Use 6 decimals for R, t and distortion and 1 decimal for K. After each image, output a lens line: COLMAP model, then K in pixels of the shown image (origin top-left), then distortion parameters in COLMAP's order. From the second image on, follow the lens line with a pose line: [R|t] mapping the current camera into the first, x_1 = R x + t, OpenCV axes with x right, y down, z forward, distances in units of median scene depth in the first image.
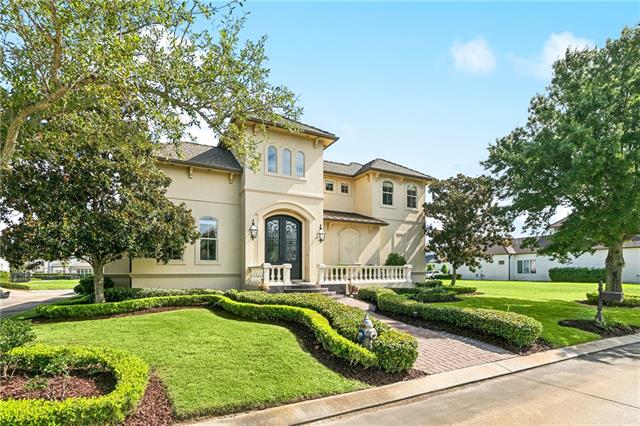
lens RADIAL K [[301.2, 0, 307.1], [0, 301.2, 198.3], [0, 0, 1]] dist [0.001265, 0.000216]
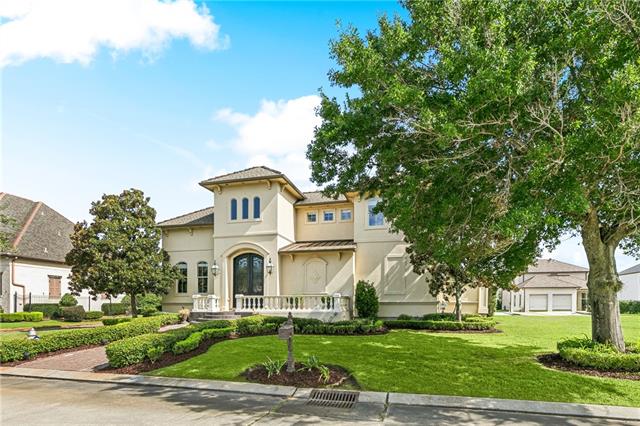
lens RADIAL K [[296.2, 0, 321.1], [0, 296.2, 229.3], [0, 0, 1]] dist [0.000862, 0.000154]
pose [[0.753866, -0.156995, -0.637995, 0.873551], [0.153107, 0.986276, -0.061784, 0.076350], [0.638939, -0.051105, 0.767558, 0.287585]]
